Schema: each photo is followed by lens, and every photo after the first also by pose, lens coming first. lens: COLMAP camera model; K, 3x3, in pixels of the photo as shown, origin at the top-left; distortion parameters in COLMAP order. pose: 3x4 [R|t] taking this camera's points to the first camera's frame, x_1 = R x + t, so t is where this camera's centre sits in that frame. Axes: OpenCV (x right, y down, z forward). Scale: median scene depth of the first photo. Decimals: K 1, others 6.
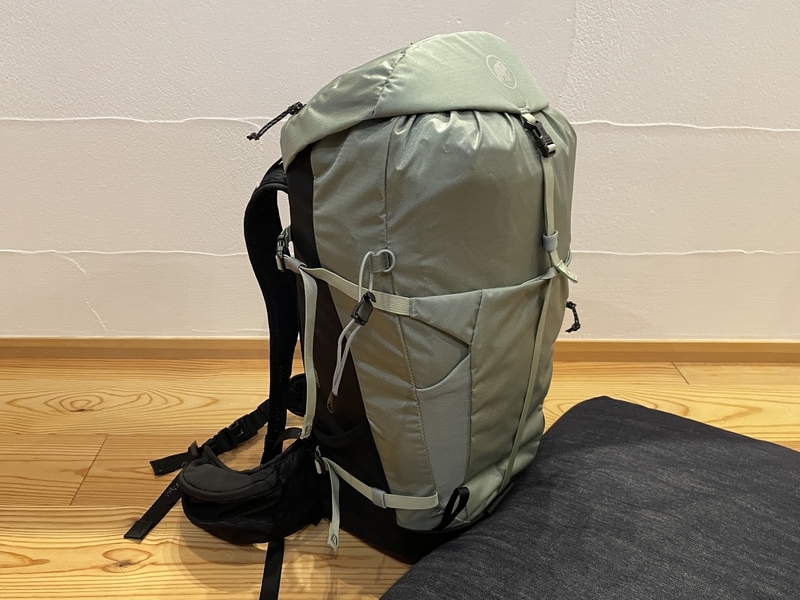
lens RADIAL K [[689.8, 0, 338.1], [0, 689.8, 301.8], [0, 0, 1]] dist [0.072175, -0.102931]
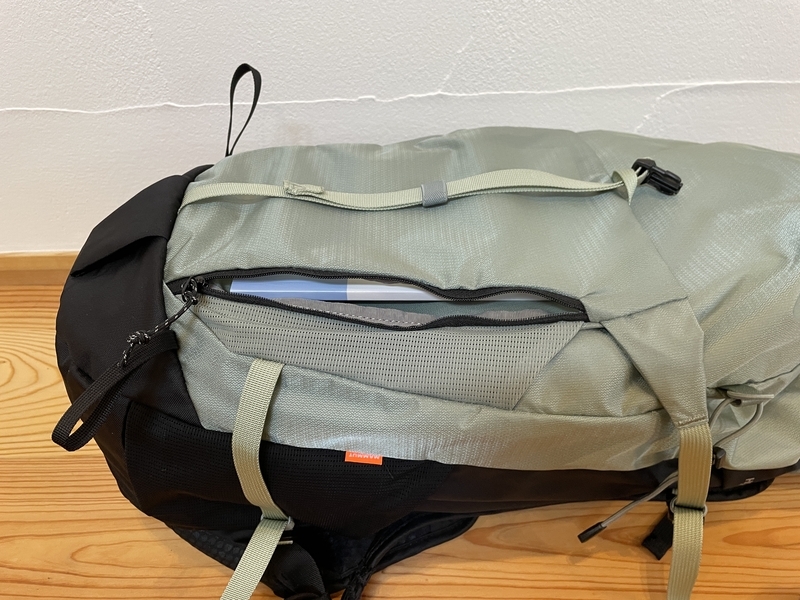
lens RADIAL K [[589.4, 0, 399.0], [0, 589.4, 293.3], [0, 0, 1]] dist [0.079600, -0.115175]
pose [[0.999154, -0.040615, 0.006423, 0.060914], [0.036887, 0.954331, 0.296466, -0.064826], [-0.018171, -0.295978, 0.955022, 0.533137]]
